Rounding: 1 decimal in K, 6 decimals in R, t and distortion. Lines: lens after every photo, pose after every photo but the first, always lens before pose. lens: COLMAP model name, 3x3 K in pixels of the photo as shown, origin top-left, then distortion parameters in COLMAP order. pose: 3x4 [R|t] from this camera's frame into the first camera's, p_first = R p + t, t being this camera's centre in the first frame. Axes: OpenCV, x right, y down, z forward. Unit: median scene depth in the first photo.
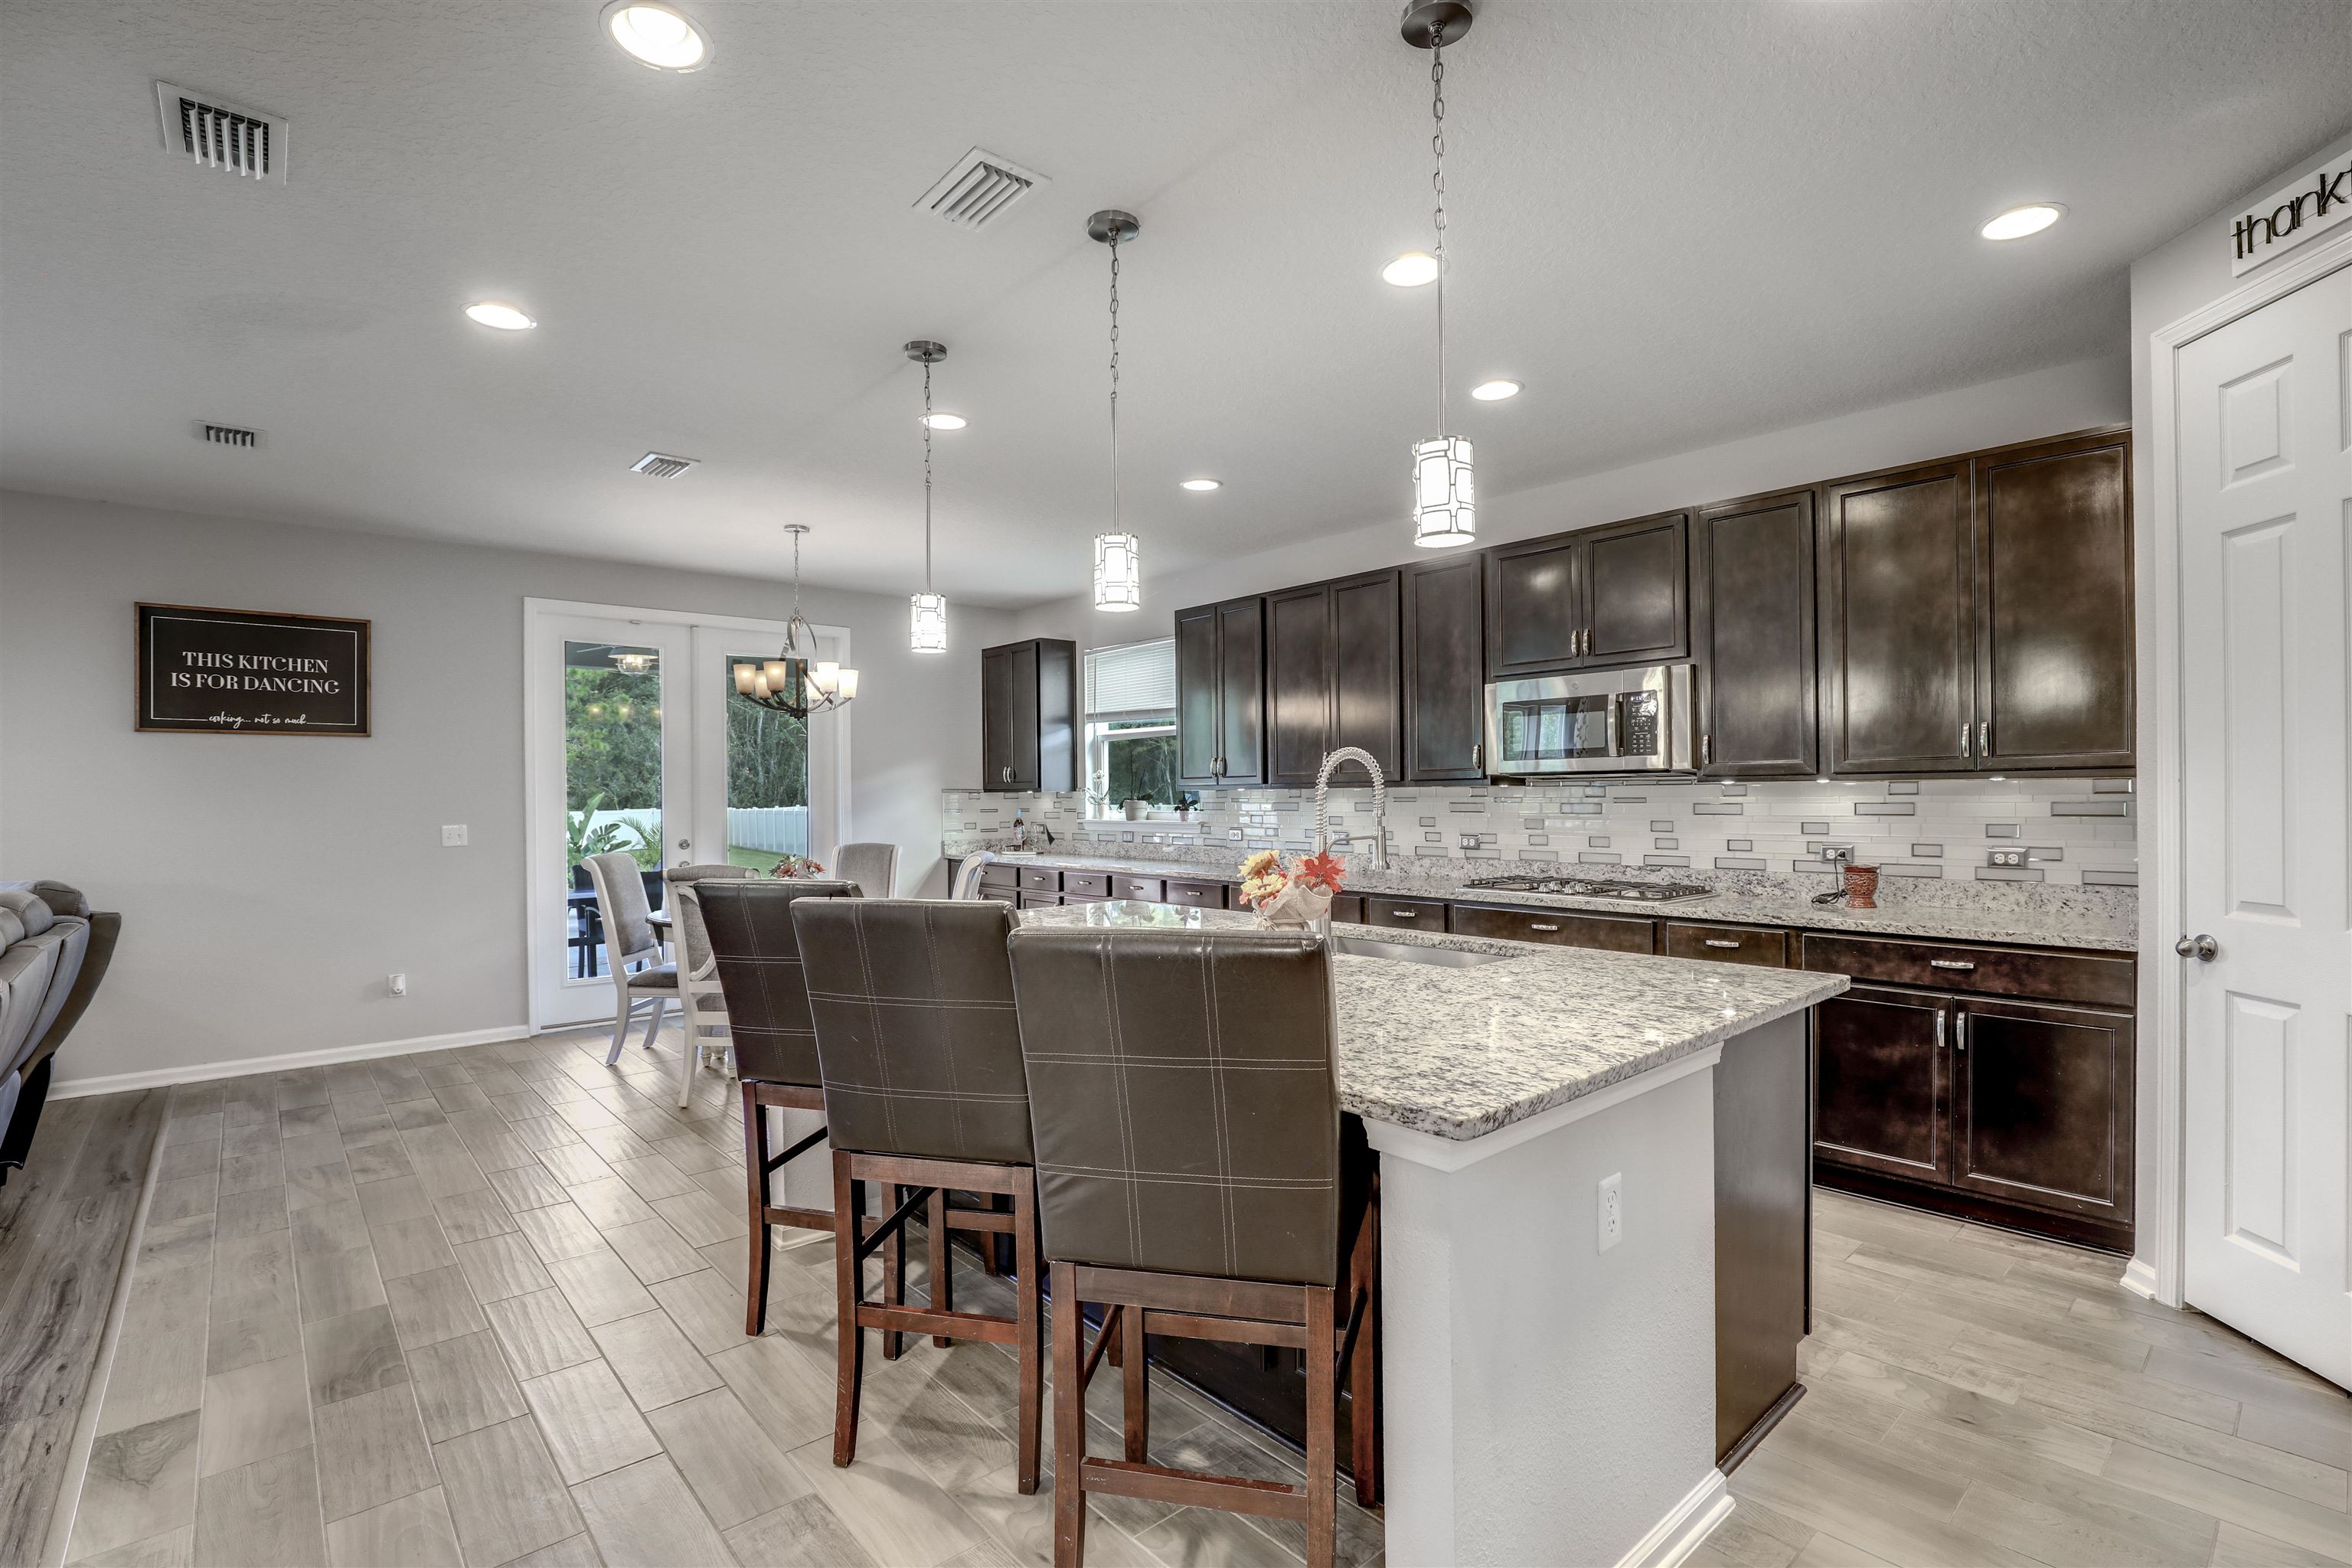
lens RADIAL K [[1082.6, 0, 1178.9], [0, 1082.6, 797.5], [0, 0, 1]] dist [-0.019925, 0.001803]
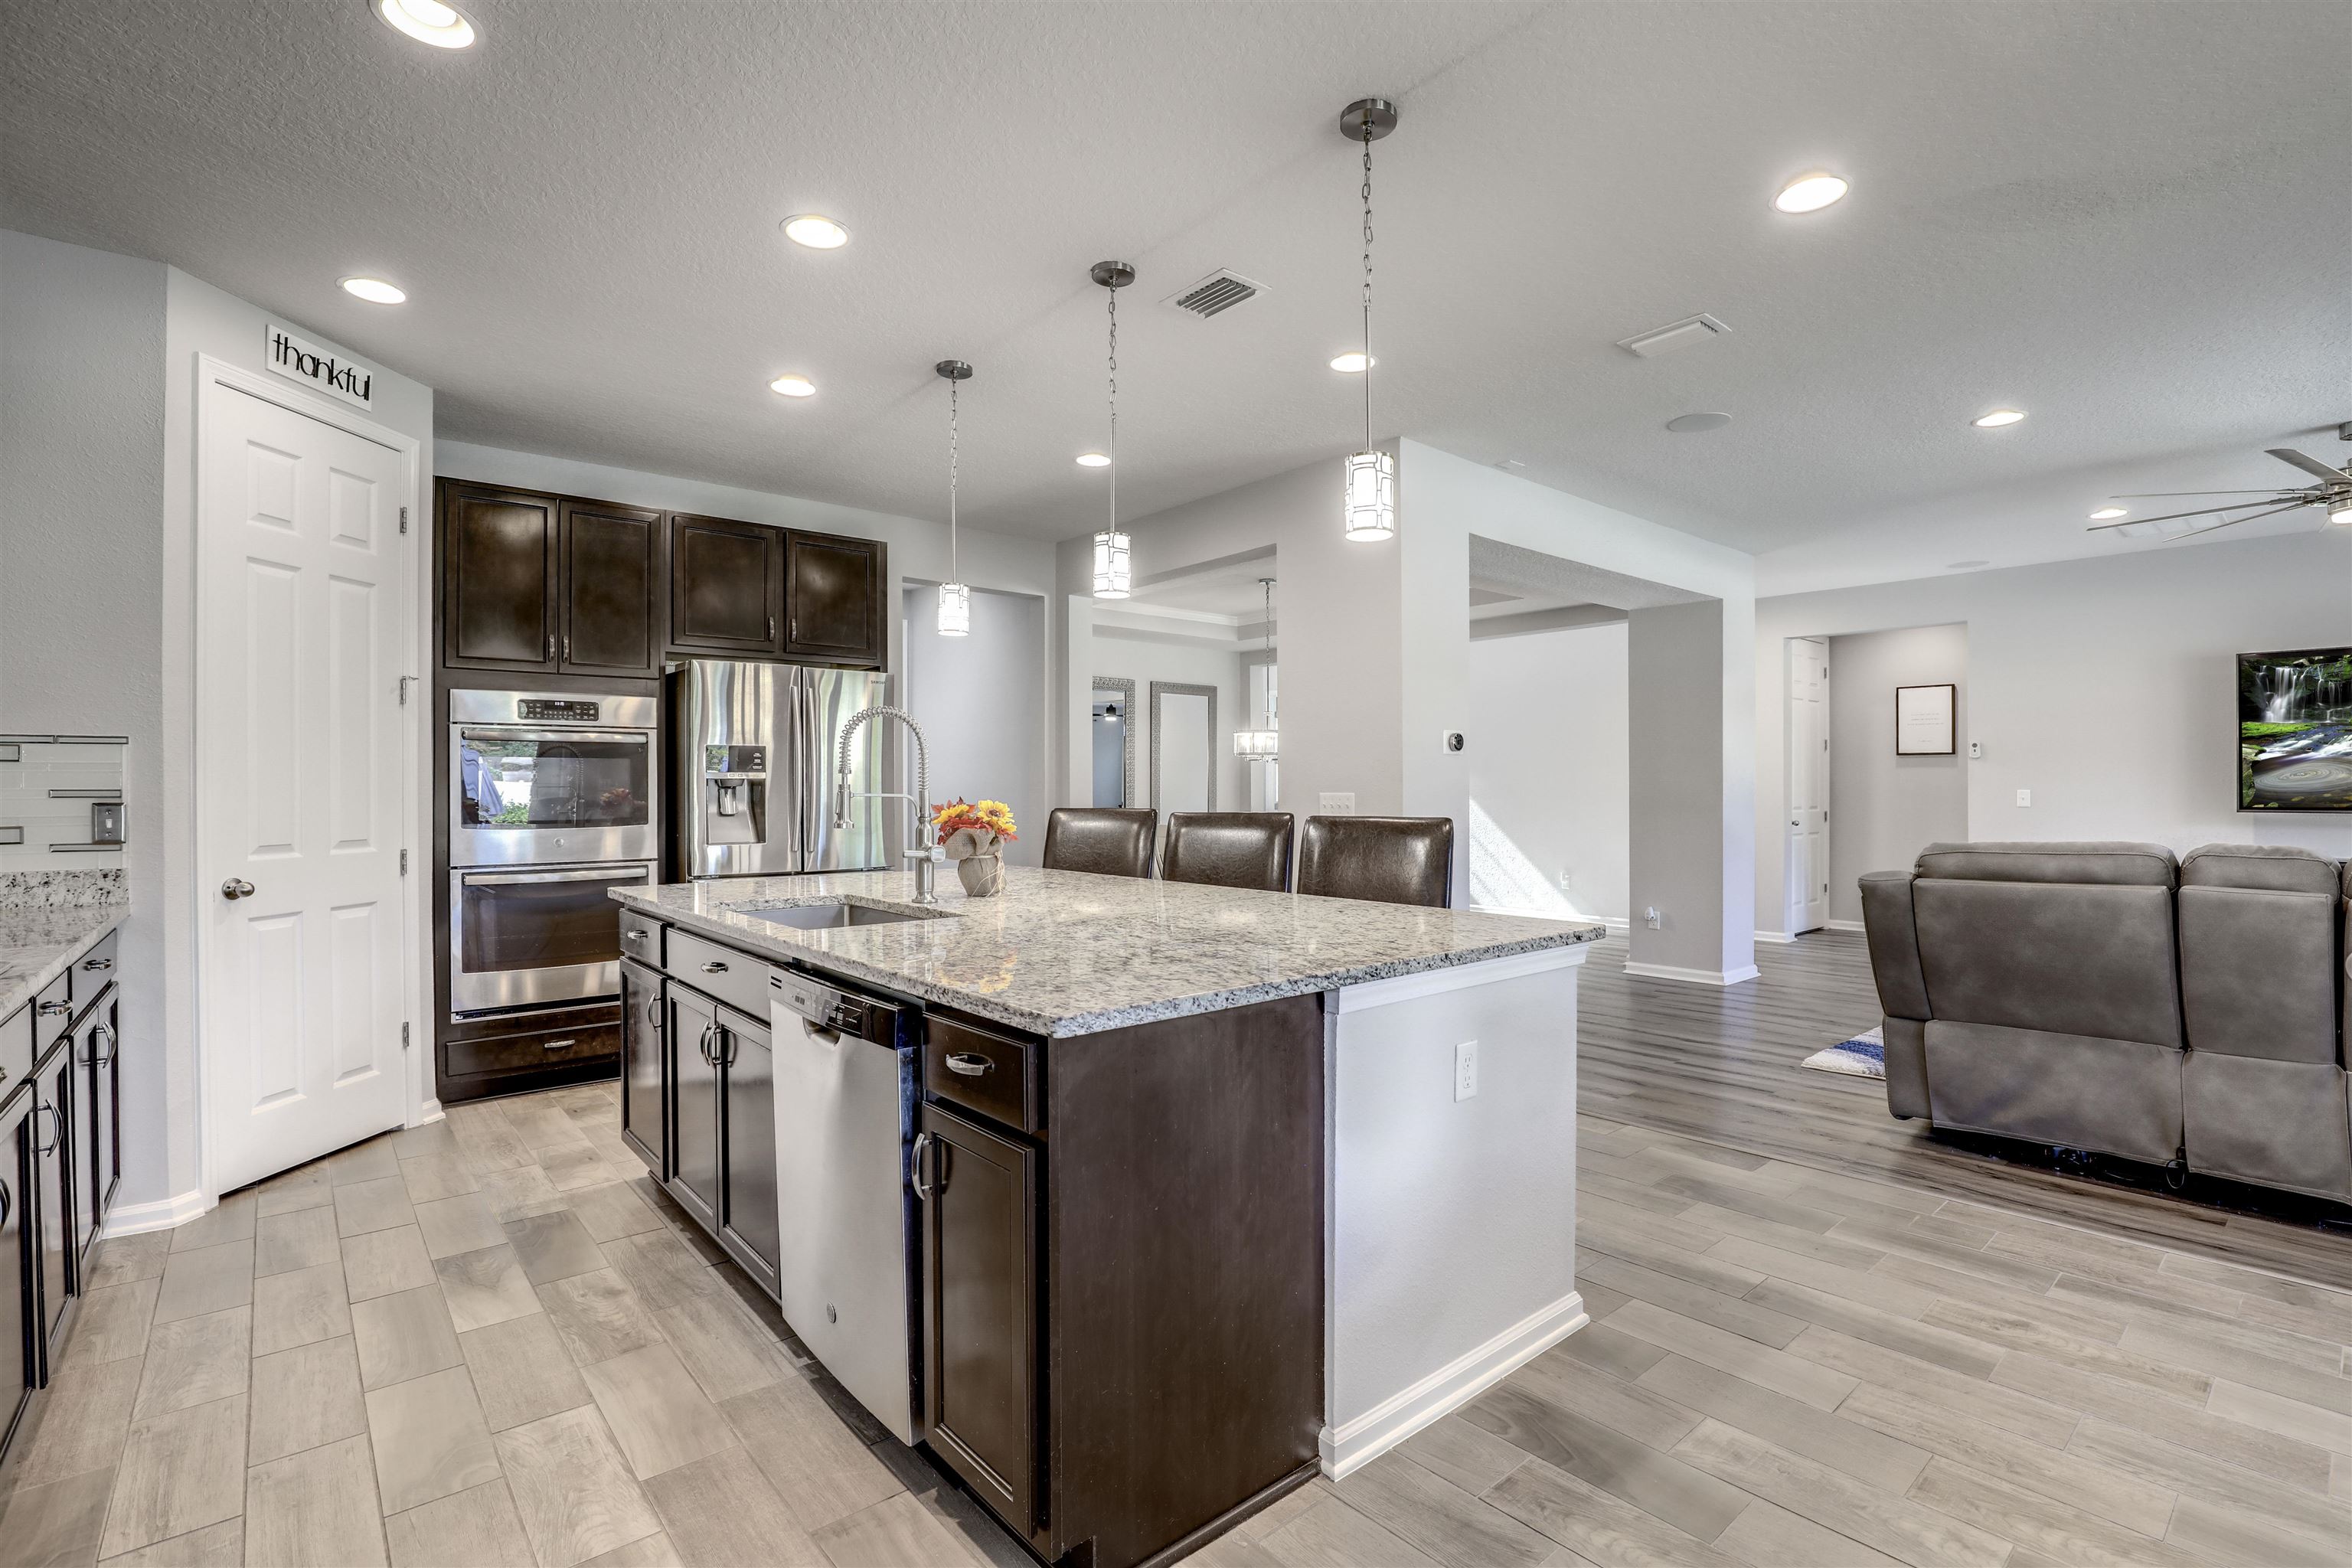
lens RADIAL K [[1082.6, 0, 1198.7], [0, 1082.6, 764.2], [0, 0, 1]] dist [-0.019925, 0.001803]
pose [[-0.999928, 0.011753, 0.002208, -0.081160], [0.011709, 0.999749, -0.019100, 0.017362], [-0.002432, -0.019073, -0.999815, 1.175810]]
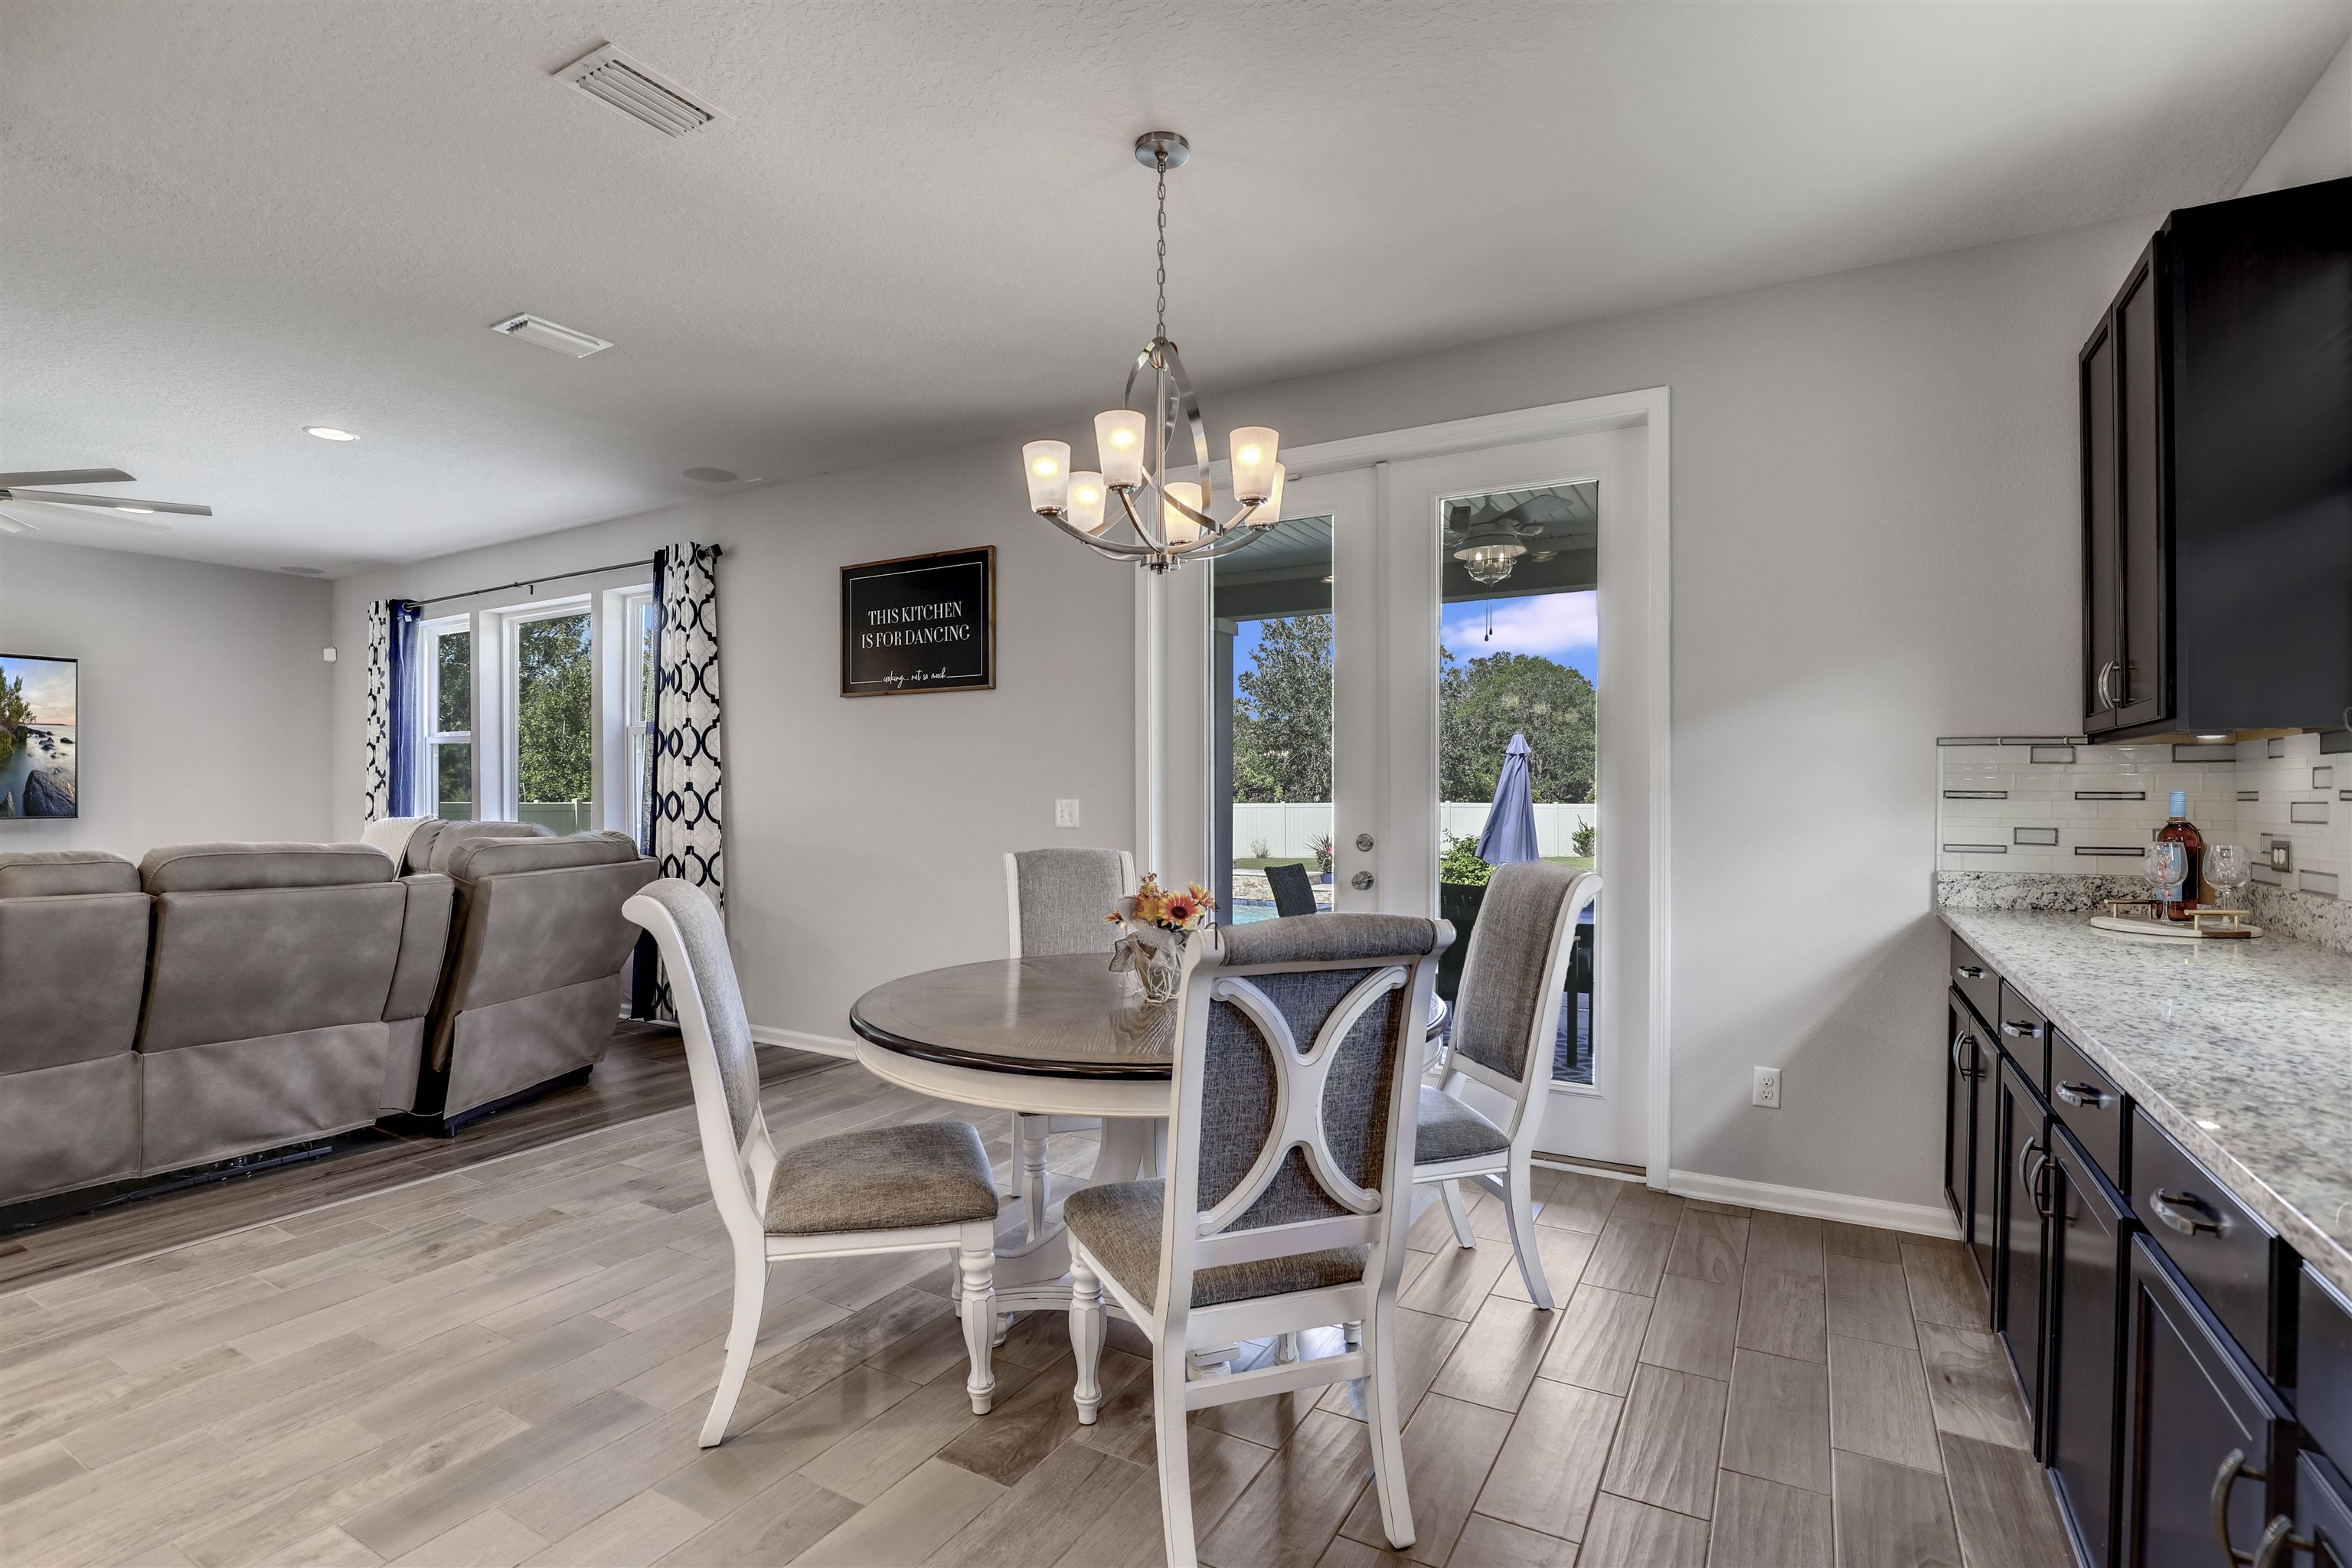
lens RADIAL K [[1116.9, 0, 1159.4], [0, 1116.9, 774.6], [0, 0, 1]] dist [-0.022926, 0.003716]
pose [[0.314425, -0.004480, -0.949272, 0.100418], [-0.006471, 0.999956, -0.006862, 0.015469], [0.949260, 0.008300, 0.314383, 0.965786]]
